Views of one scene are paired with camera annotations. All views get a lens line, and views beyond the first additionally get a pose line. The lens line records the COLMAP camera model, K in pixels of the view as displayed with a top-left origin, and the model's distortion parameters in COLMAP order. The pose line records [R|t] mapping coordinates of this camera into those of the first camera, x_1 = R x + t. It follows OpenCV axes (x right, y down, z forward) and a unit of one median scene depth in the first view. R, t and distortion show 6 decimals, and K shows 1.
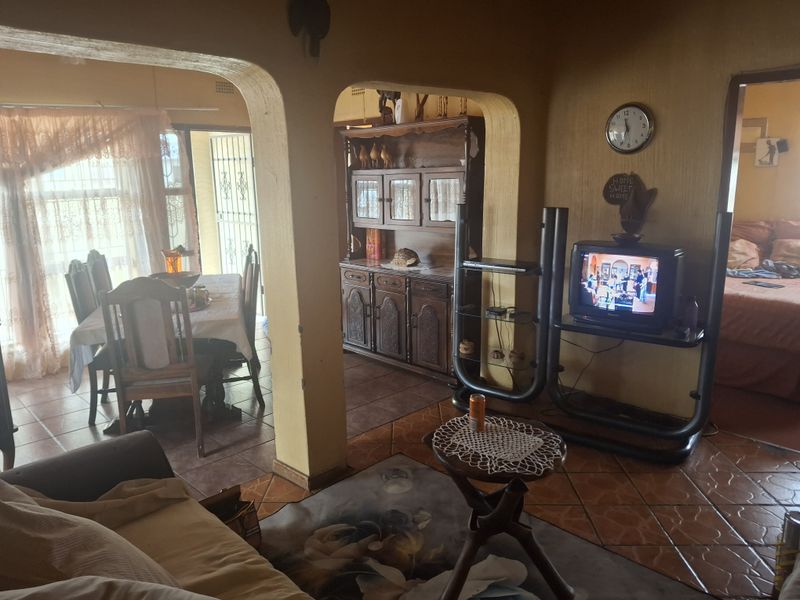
lens RADIAL K [[573.1, 0, 400.0], [0, 573.1, 300.0], [0, 0, 1]] dist [0.095833, -0.121731]
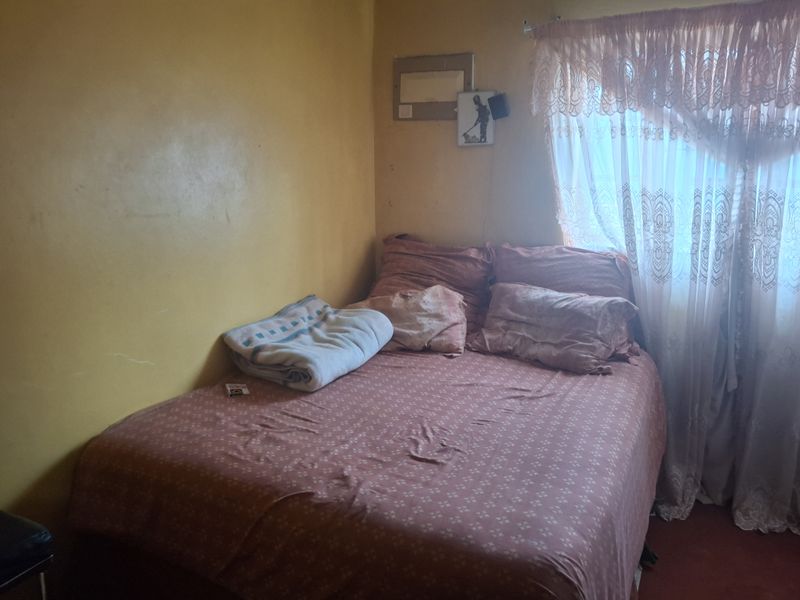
lens RADIAL K [[573.1, 0, 400.0], [0, 573.1, 300.0], [0, 0, 1]] dist [0.095833, -0.121731]
pose [[0.948901, -0.057602, 0.310273, 0.393299], [0.057833, 0.998290, 0.008463, -0.096470], [-0.310230, 0.009914, 0.950610, 0.523141]]
